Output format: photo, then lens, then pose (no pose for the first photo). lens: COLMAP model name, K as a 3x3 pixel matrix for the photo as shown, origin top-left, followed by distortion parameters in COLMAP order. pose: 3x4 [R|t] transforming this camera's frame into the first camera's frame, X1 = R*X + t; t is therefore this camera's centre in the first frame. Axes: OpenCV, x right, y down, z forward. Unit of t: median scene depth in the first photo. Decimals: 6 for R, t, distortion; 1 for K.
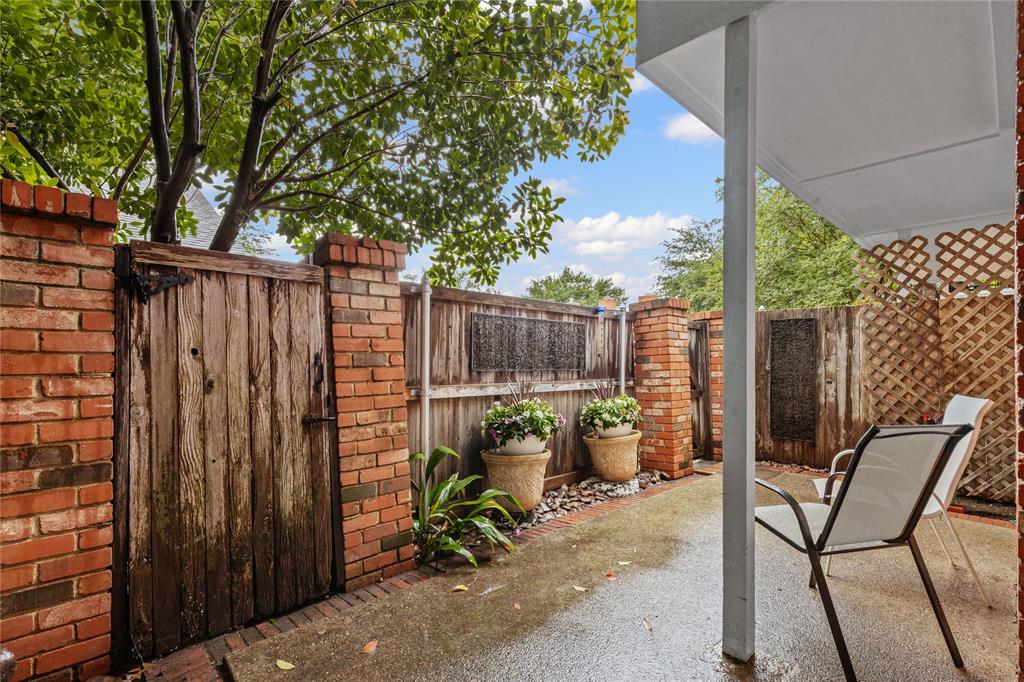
lens RADIAL K [[465.9, 0, 514.3], [0, 465.9, 362.6], [0, 0, 1]] dist [0.006019, -0.000870]
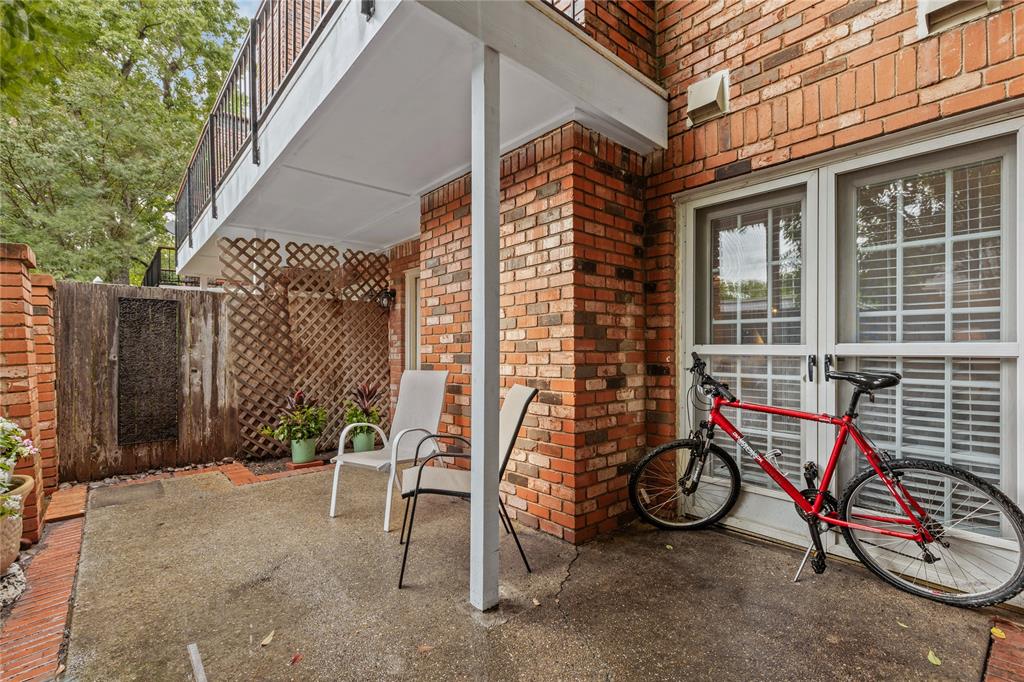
lens RADIAL K [[465.9, 0, 513.0], [0, 465.9, 341.8], [0, 0, 1]] dist [0.006019, -0.000870]
pose [[0.048967, 0.006130, 0.998782, -0.255972], [0.012602, 0.999898, -0.006755, -0.001853], [-0.998721, 0.012918, 0.048885, 0.351116]]
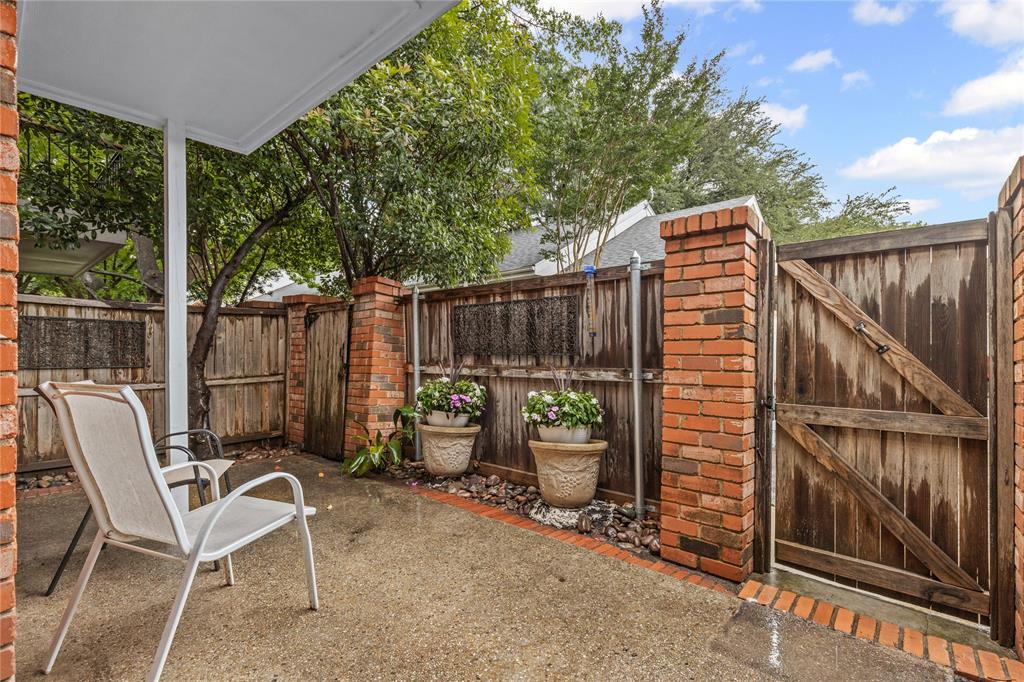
lens RADIAL K [[465.9, 0, 517.6], [0, 465.9, 359.9], [0, 0, 1]] dist [0.006019, -0.000870]
pose [[0.097379, 0.006599, -0.995226, 0.868469], [-0.004623, 0.999970, 0.006178, 0.019346], [0.995237, 0.004000, 0.097406, 0.799861]]
